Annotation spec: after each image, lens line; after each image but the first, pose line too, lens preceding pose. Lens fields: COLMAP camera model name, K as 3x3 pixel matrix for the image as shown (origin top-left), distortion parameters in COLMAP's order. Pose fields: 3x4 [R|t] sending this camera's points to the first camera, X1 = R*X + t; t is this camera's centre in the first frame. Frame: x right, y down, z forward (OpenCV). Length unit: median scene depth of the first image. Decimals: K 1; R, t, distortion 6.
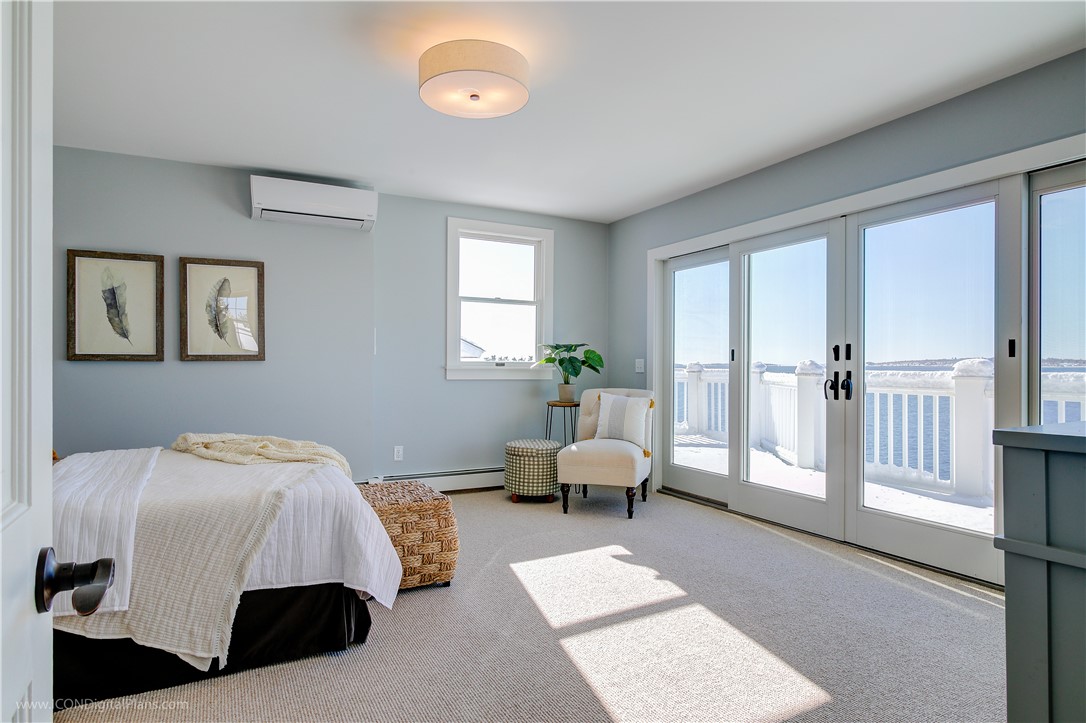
lens RADIAL K [[628.0, 0, 543.0], [0, 628.0, 361.5], [0, 0, 1]] dist [0.002974, 0.001591]
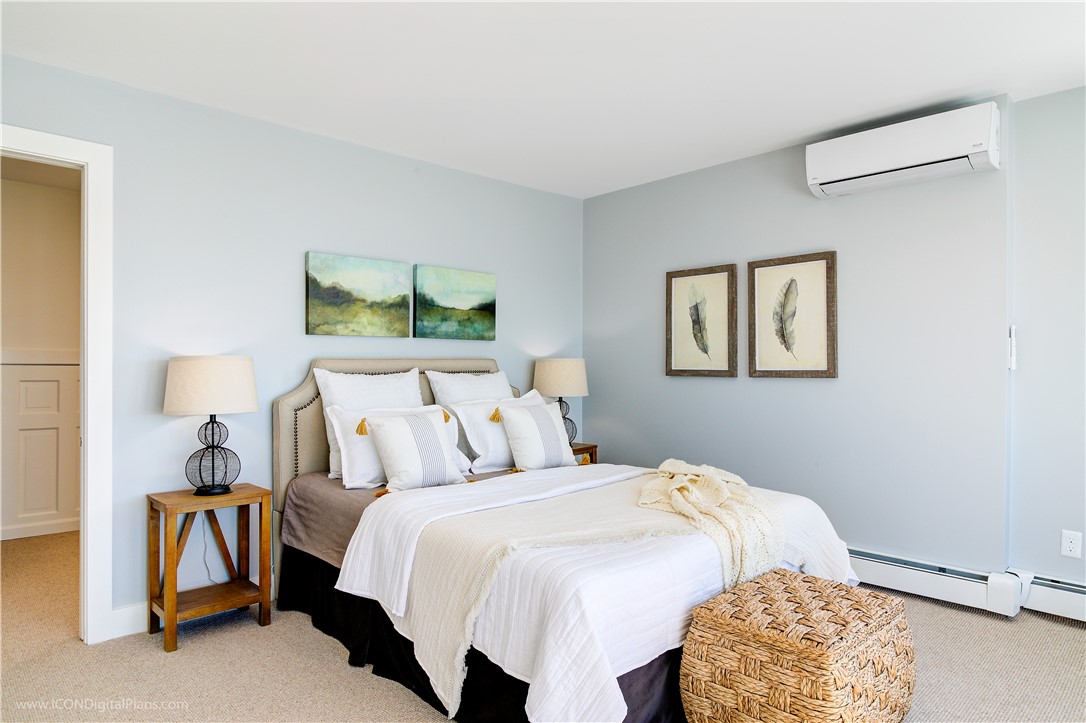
lens RADIAL K [[649.5, 0, 536.4], [0, 649.5, 360.7], [0, 0, 1]] dist [-0.004094, -0.000911]
pose [[0.274113, -0.006554, -0.961675, 0.230580], [0.002533, 0.999978, -0.006093, -0.018950], [0.961694, -0.000766, 0.274123, 0.436511]]
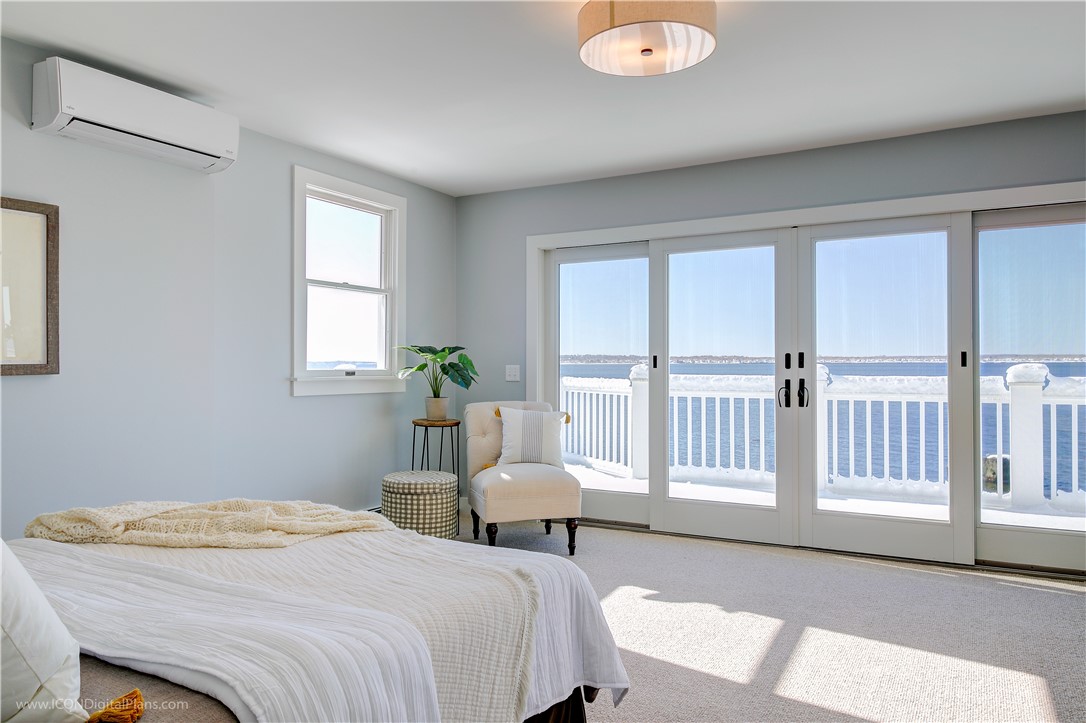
lens RADIAL K [[772.7, 0, 536.8], [0, 772.7, 354.2], [0, 0, 1]] dist [0.011727, 0.001579]
pose [[0.837274, 0.001708, 0.546782, -0.476115], [0.001432, 0.999985, -0.005317, -0.015805], [-0.546782, 0.005235, 0.837258, 0.151398]]
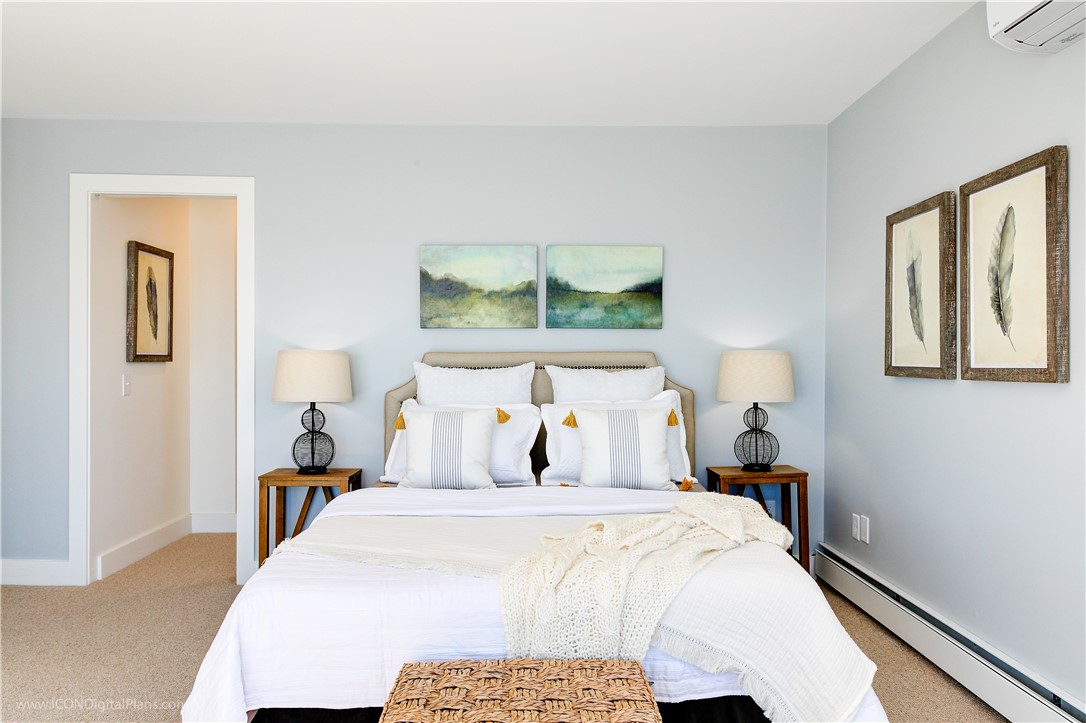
lens RADIAL K [[772.7, 0, 536.8], [0, 772.7, 354.2], [0, 0, 1]] dist [0.011727, 0.001579]
pose [[-0.449669, -0.008782, -0.893152, 0.173429], [-0.000356, 0.999953, -0.009652, -0.015314], [0.893195, -0.004022, -0.449651, 0.945410]]
